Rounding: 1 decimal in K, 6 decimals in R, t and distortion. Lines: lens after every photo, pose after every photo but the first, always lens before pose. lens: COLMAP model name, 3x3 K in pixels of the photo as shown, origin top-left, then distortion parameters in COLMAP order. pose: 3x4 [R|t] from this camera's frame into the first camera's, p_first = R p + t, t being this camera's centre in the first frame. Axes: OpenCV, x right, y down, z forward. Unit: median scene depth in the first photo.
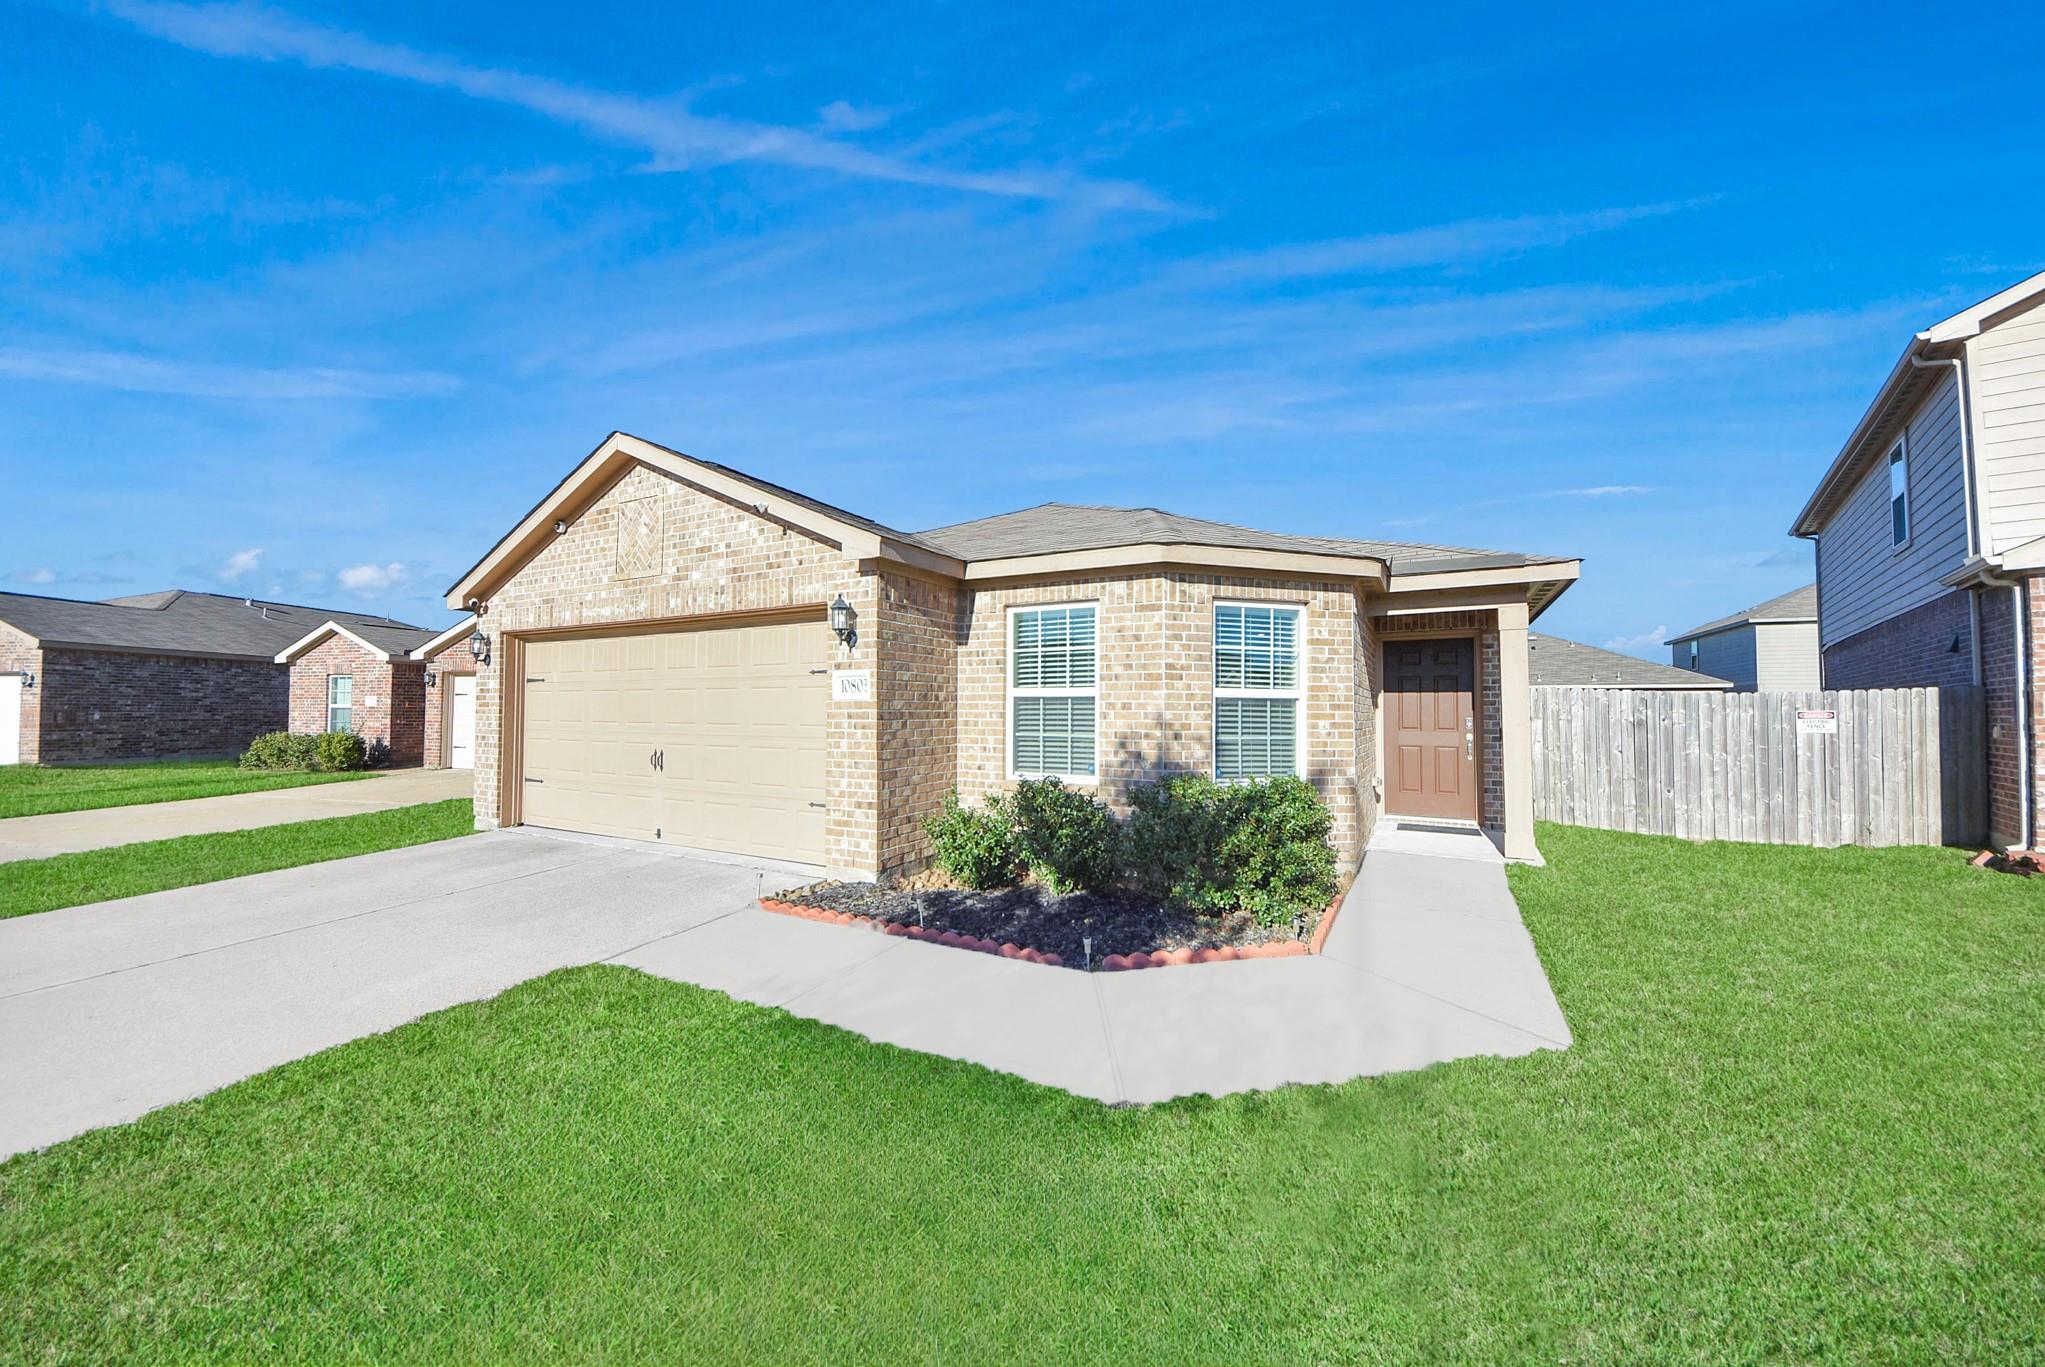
lens RADIAL K [[709.0, 0, 1021.5], [0, 709.0, 665.1], [0, 0, 1]] dist [0.007526, -0.000098]
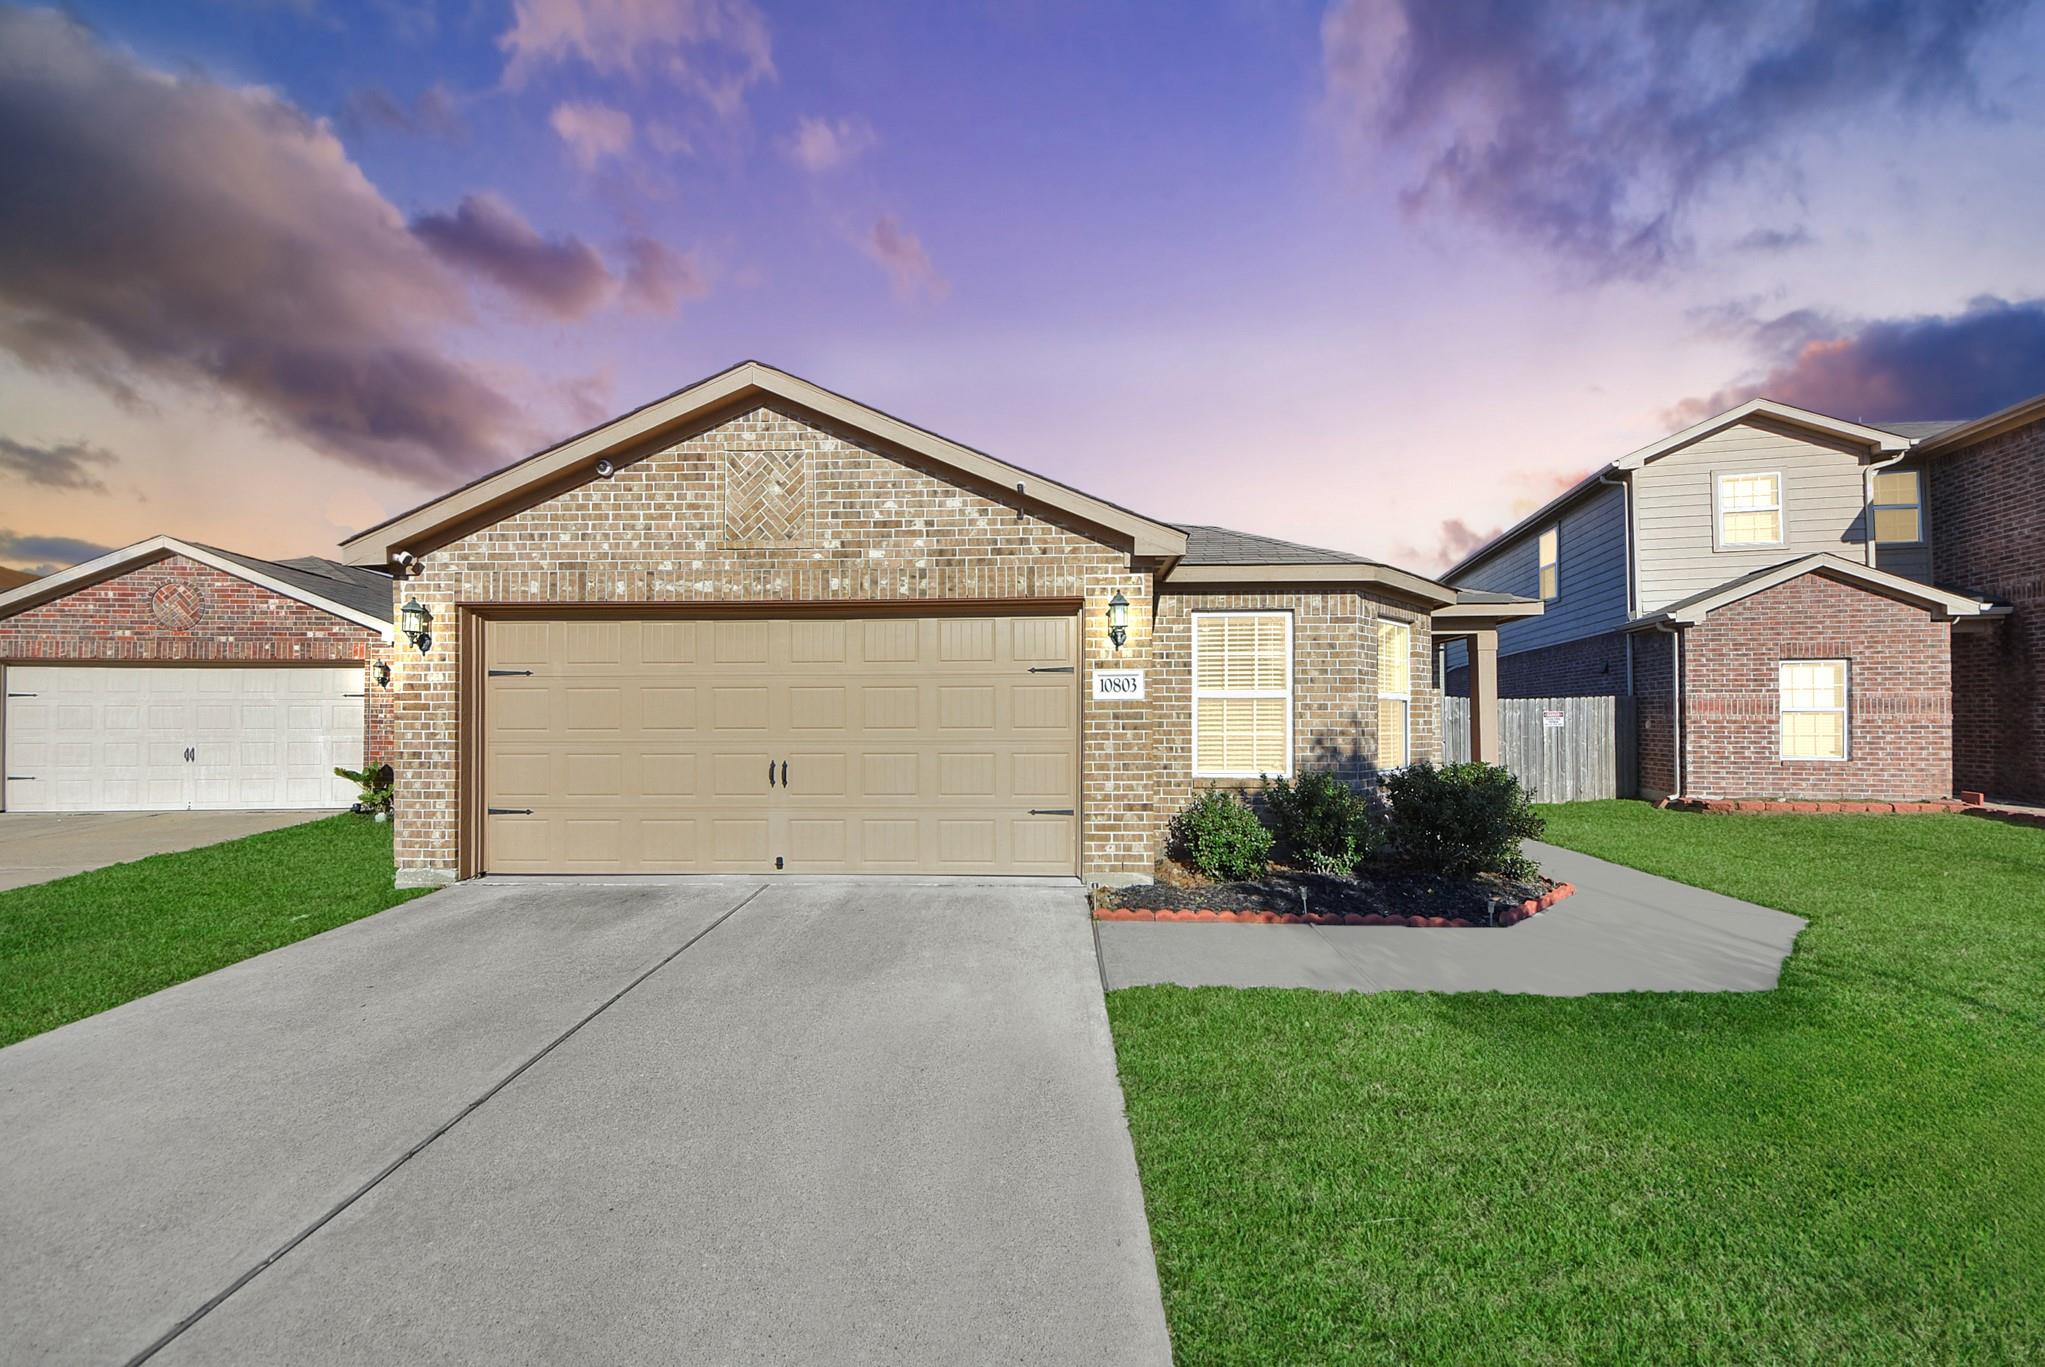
lens RADIAL K [[727.3, 0, 1022.5], [0, 727.3, 683.5], [0, 0, 1]] dist [0.020799, -0.000033]
pose [[0.906909, 0.014075, 0.421090, -0.683601], [-0.021710, 0.999675, 0.013341, 0.014326], [-0.420766, -0.021241, 0.906921, 0.136258]]
